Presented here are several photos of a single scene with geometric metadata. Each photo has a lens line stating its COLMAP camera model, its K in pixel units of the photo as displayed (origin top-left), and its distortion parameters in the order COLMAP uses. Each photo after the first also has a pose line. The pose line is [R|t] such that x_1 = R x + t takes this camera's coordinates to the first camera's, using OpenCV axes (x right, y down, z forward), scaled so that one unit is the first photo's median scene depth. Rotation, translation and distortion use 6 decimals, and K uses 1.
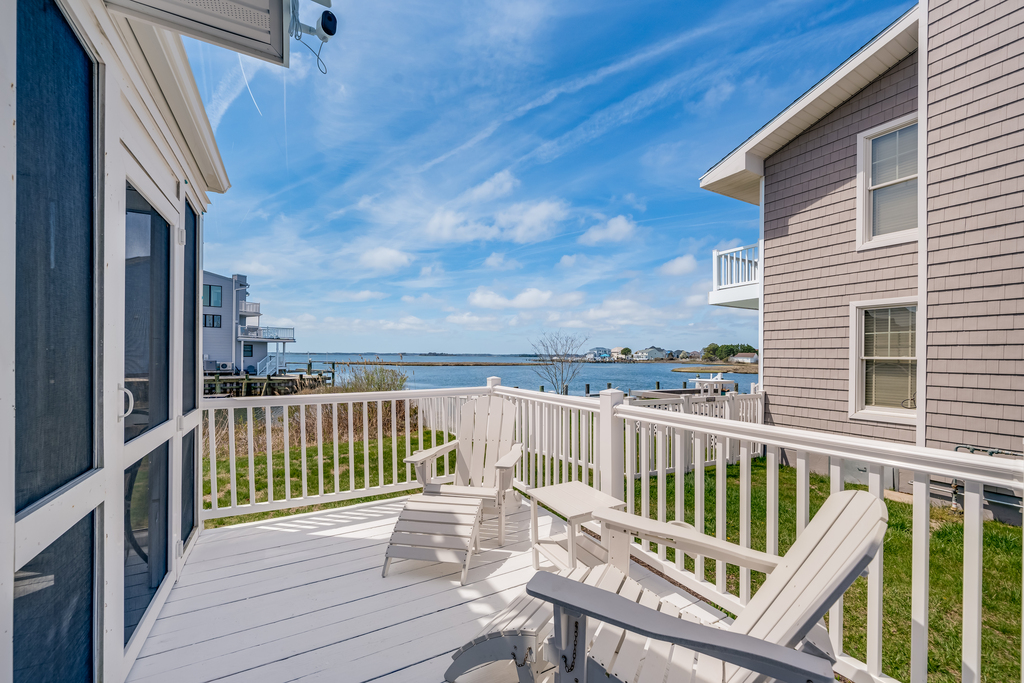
lens RADIAL K [[417.8, 0, 511.6], [0, 417.8, 353.3], [0, 0, 1]] dist [-0.001896, 0.000035]
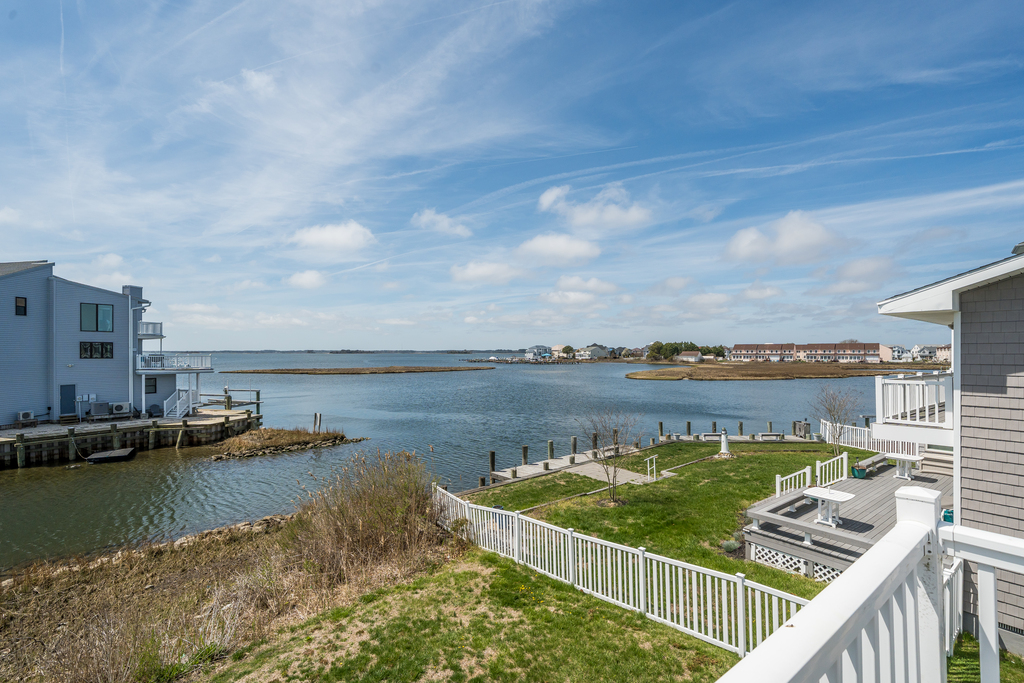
lens RADIAL K [[459.2, 0, 509.9], [0, 459.2, 351.4], [0, 0, 1]] dist [-0.001426, -0.000224]
pose [[0.988131, -0.014376, 0.152939, -0.084801], [0.013706, 0.999891, 0.005431, -0.063457], [-0.153000, -0.003271, 0.988221, 0.033907]]
